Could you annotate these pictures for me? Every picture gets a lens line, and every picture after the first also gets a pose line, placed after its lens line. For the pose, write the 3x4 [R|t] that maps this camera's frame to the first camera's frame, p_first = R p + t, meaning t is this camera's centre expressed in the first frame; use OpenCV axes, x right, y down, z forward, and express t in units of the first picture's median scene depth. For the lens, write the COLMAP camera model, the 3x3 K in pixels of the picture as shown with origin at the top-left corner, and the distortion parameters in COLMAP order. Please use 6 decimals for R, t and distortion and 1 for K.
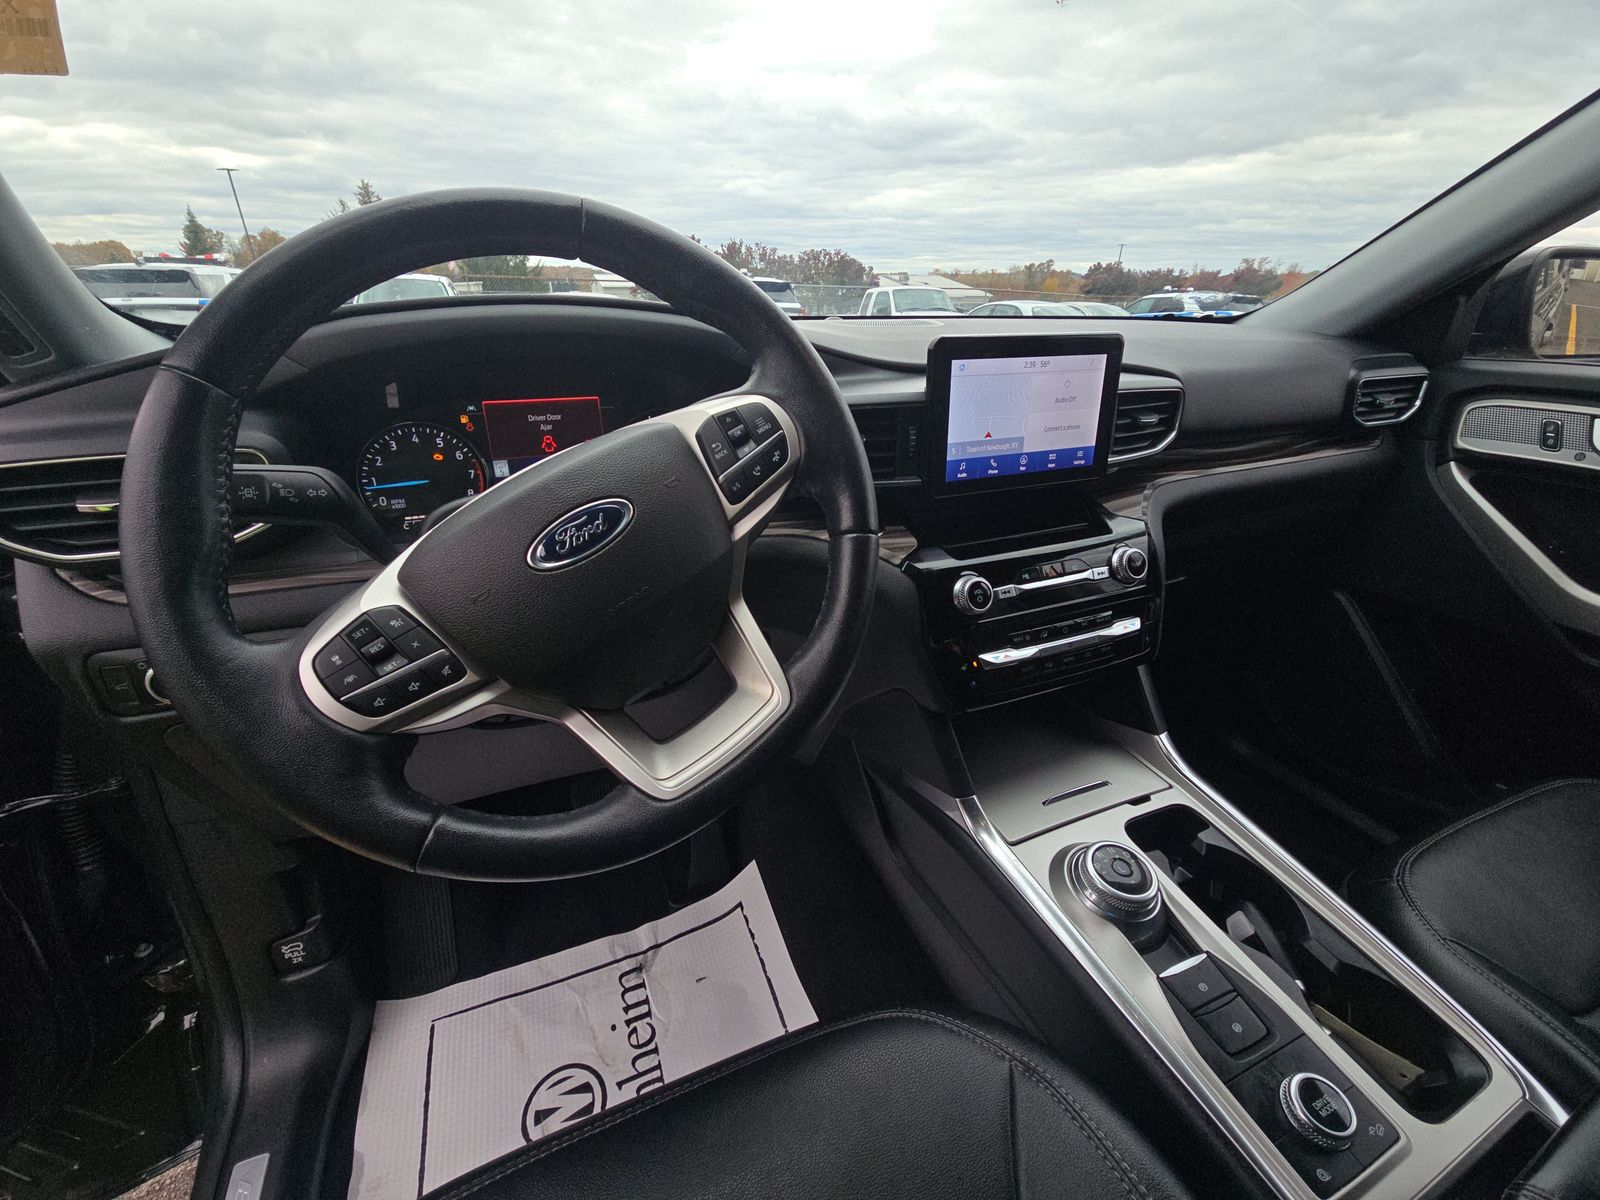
lens RADIAL K [[647.2, 0, 800.0], [0, 647.2, 600.0], [0, 0, 1]] dist [0.018683, -0.018259]
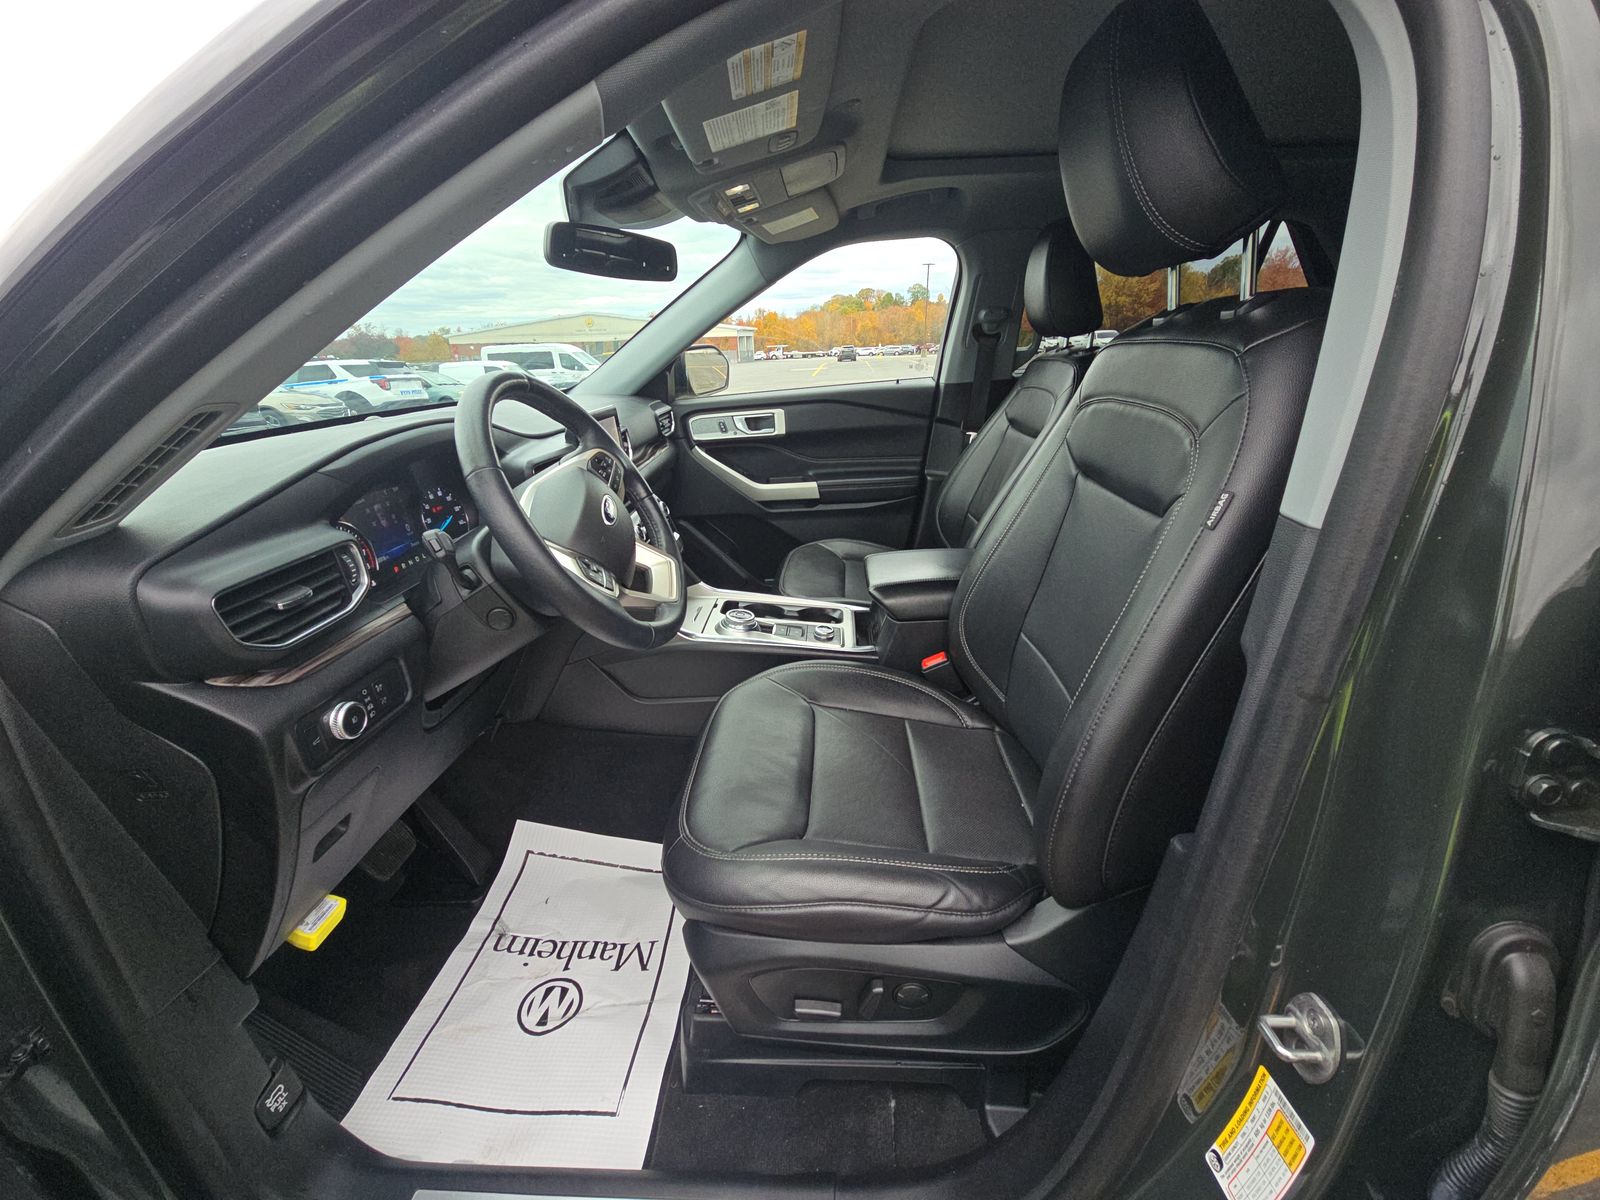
lens RADIAL K [[594.4, 0, 800.0], [0, 594.4, 600.0], [0, 0, 1]] dist [-0.000392, -0.000035]
pose [[0.442238, -0.370997, 0.816570, -0.694494], [0.417329, 0.890994, 0.178793, 0.033795], [-0.793890, 0.261710, 0.548859, -0.242266]]
